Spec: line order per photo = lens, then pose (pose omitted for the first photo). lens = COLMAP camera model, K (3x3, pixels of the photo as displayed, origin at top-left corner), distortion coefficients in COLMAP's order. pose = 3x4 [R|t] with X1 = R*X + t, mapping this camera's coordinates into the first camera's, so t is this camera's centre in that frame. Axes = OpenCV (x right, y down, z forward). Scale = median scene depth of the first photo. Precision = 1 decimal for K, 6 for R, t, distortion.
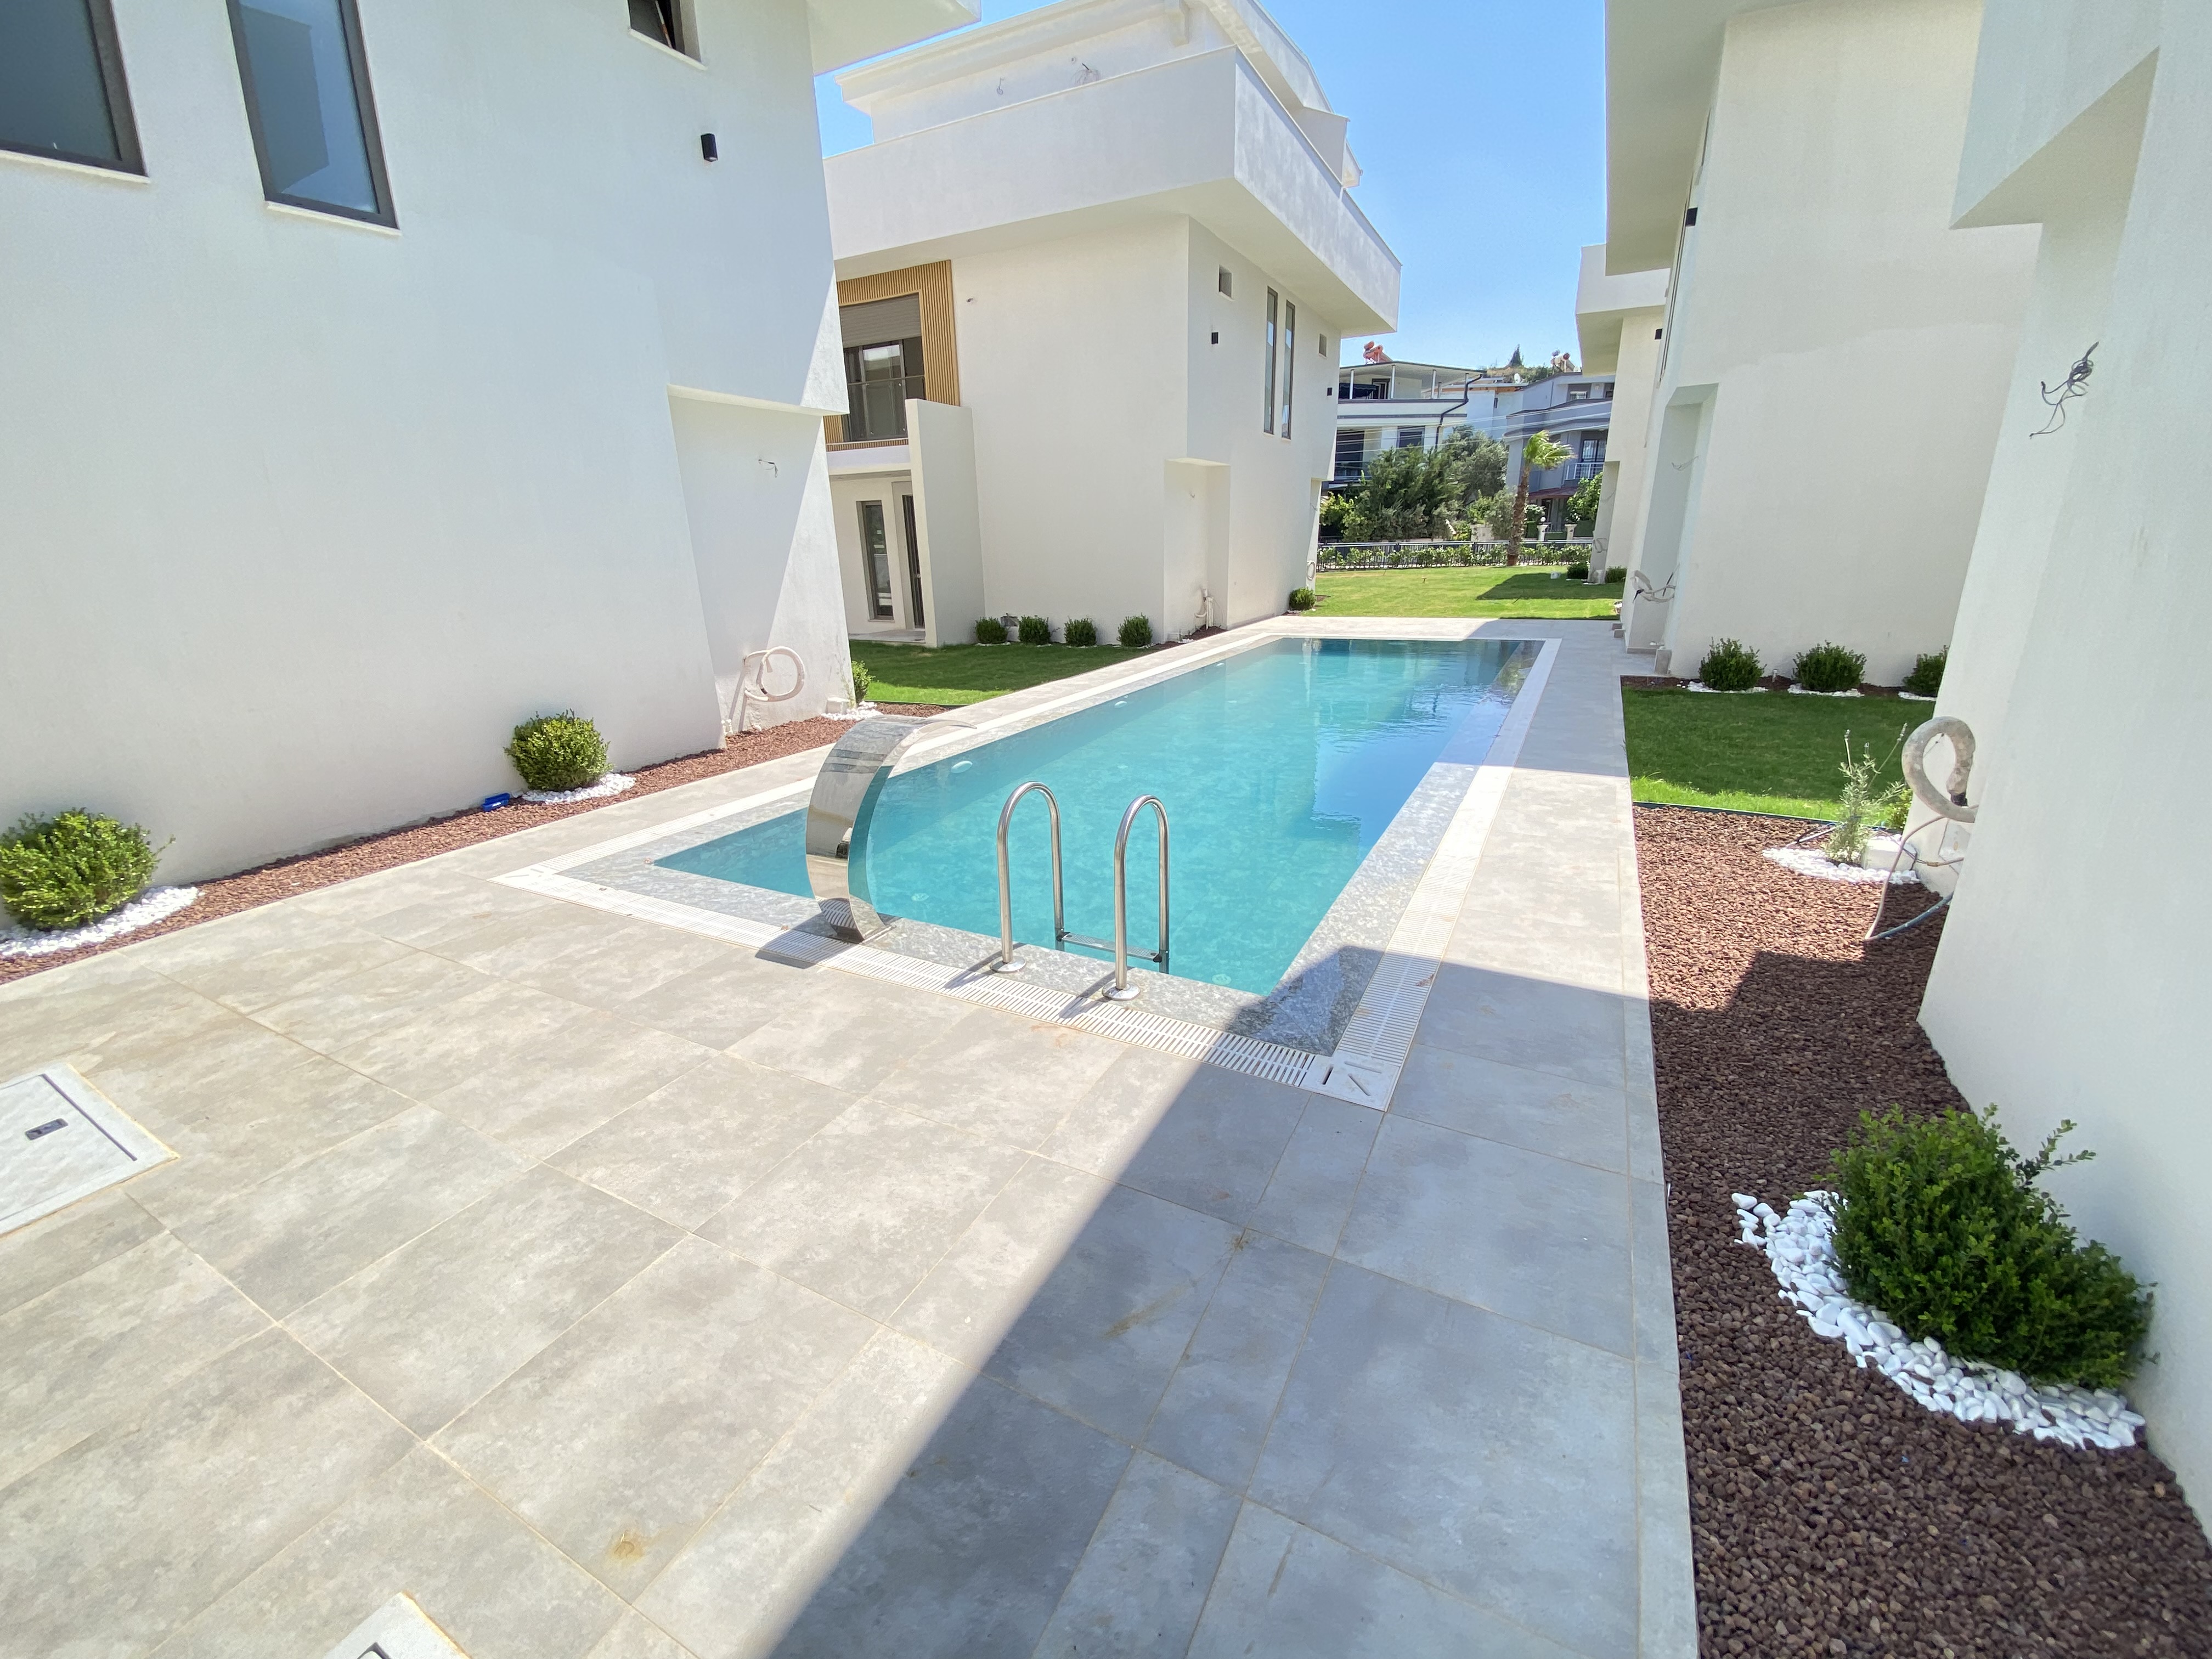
lens RADIAL K [[898.0, 0, 1102.8], [0, 898.0, 827.4], [0, 0, 1]] dist [0.018010, -0.019262]
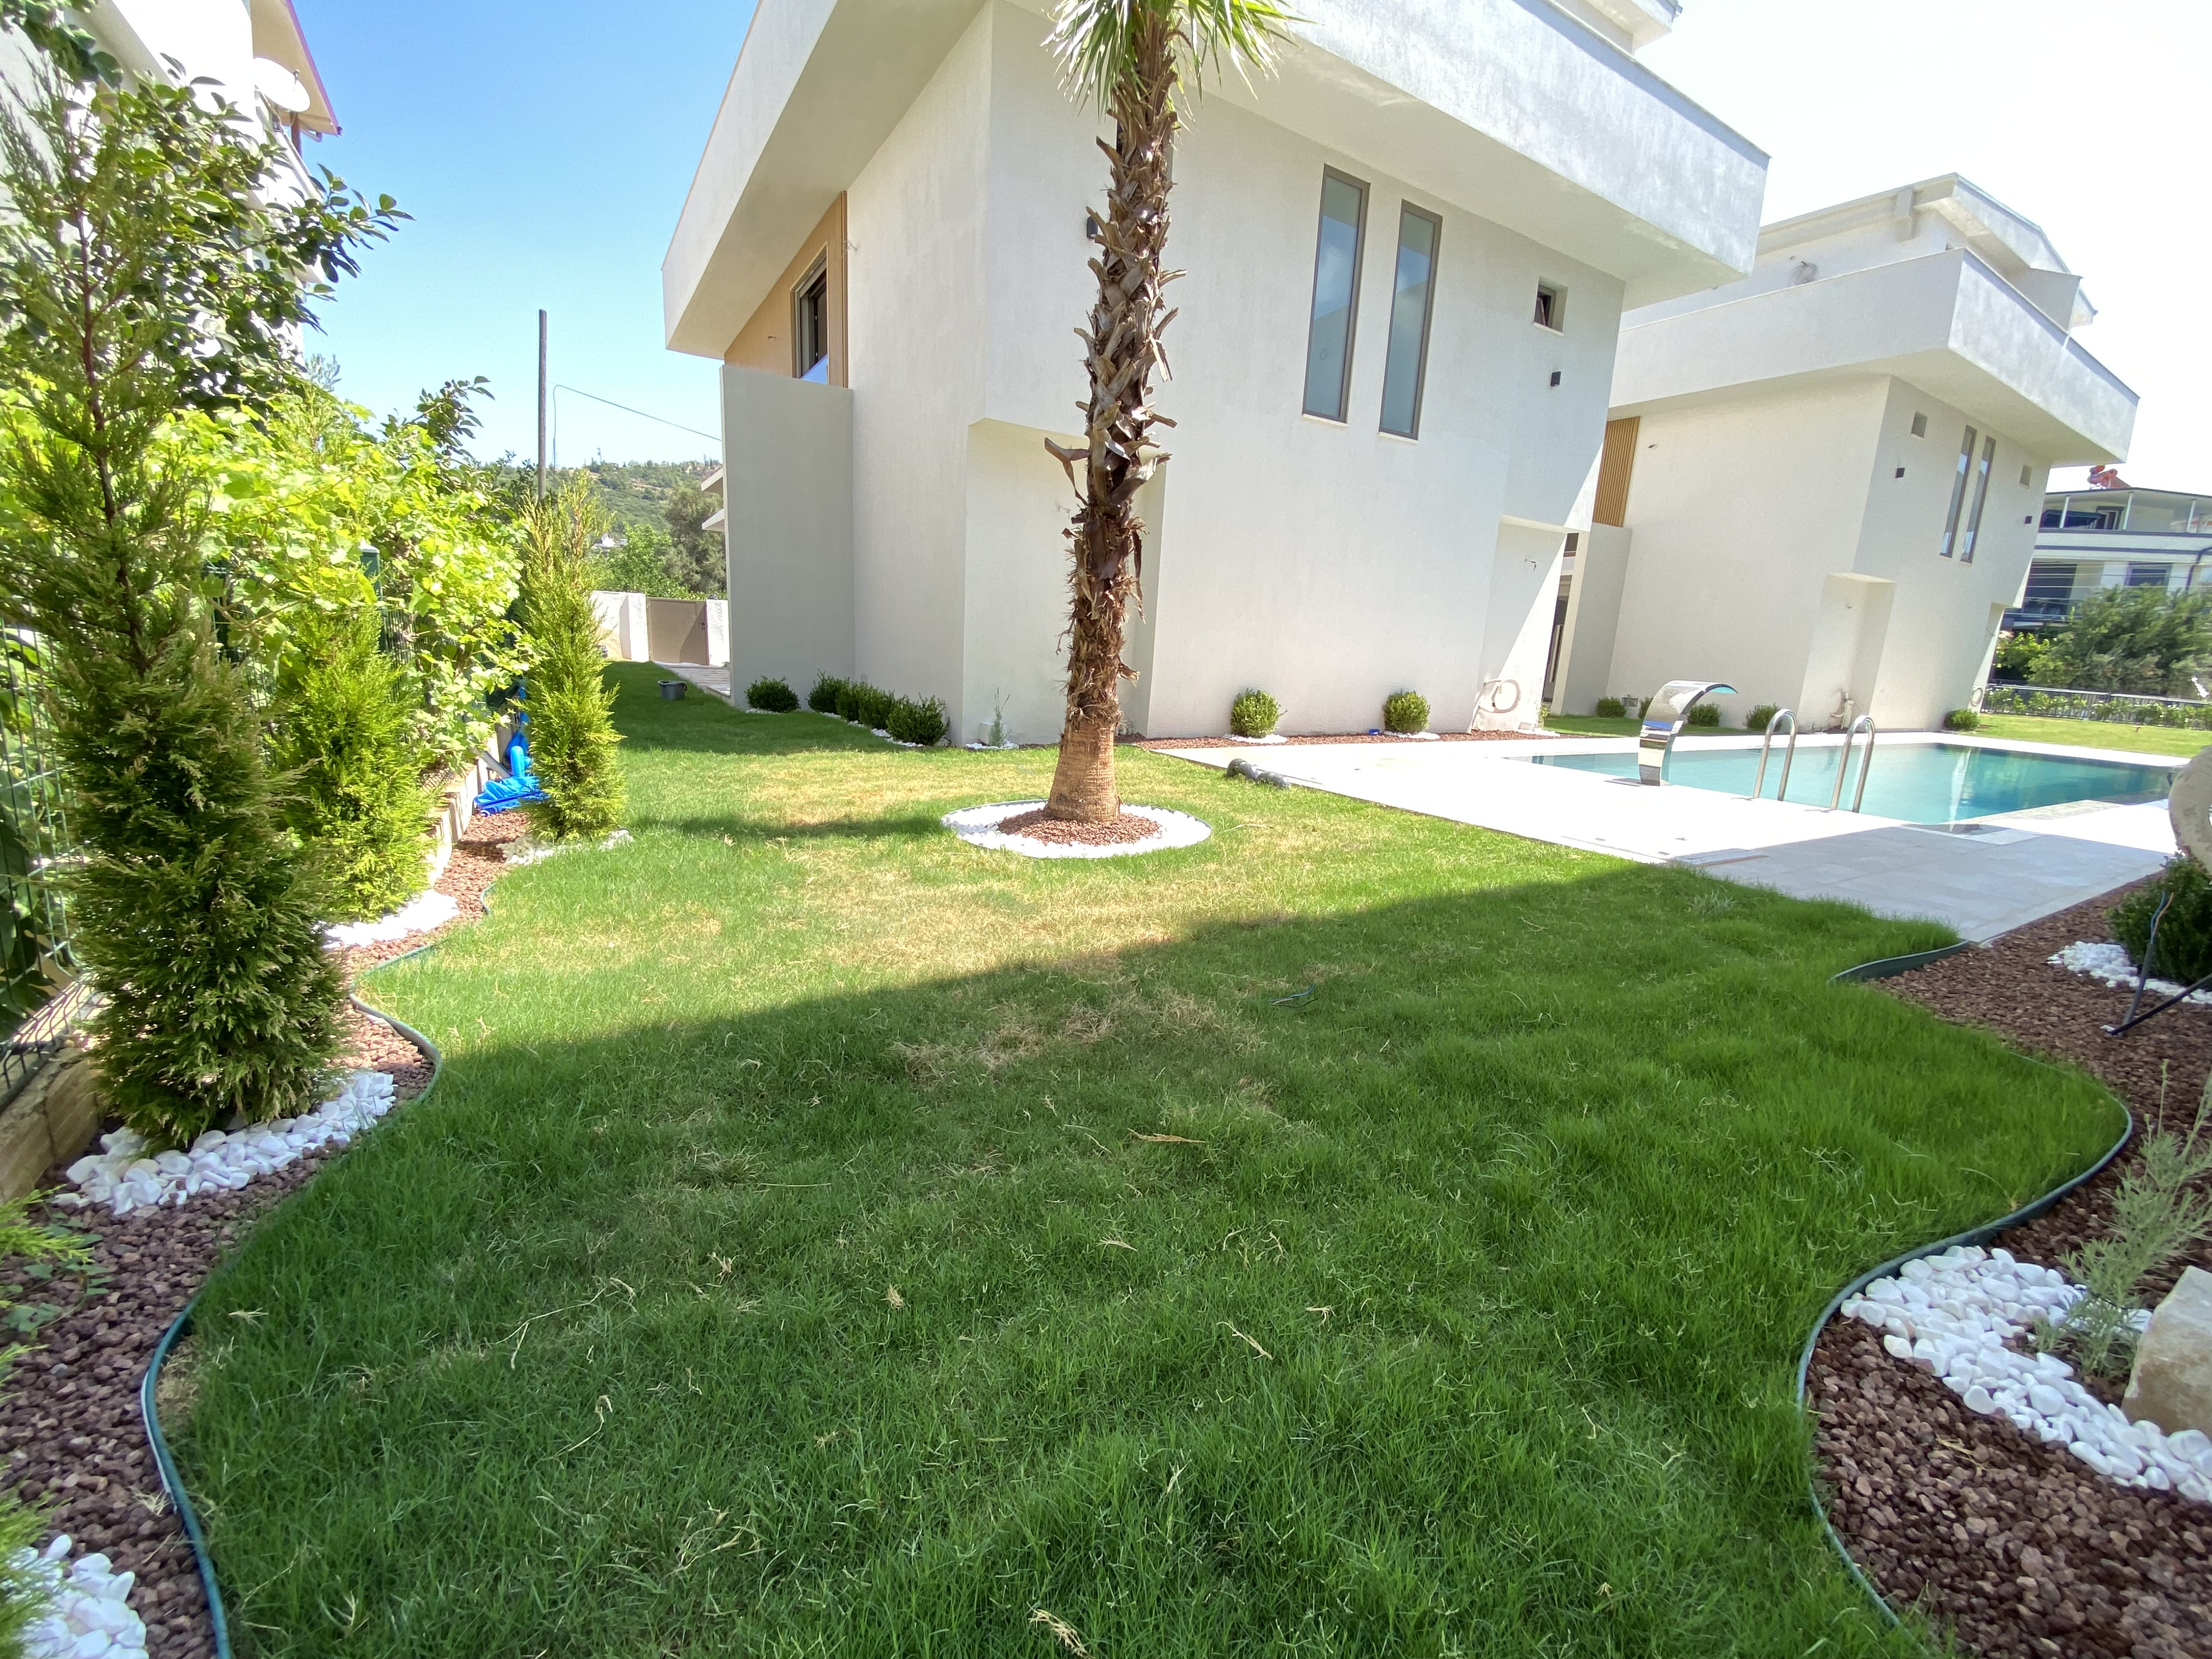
lens RADIAL K [[898.0, 0, 1102.8], [0, 898.0, 827.4], [0, 0, 1]] dist [0.018010, -0.019262]
pose [[0.849867, 0.172136, -0.498092, -0.082644], [-0.229112, 0.971841, -0.055062, 0.165633], [0.474588, 0.160914, 0.865375, -0.347787]]
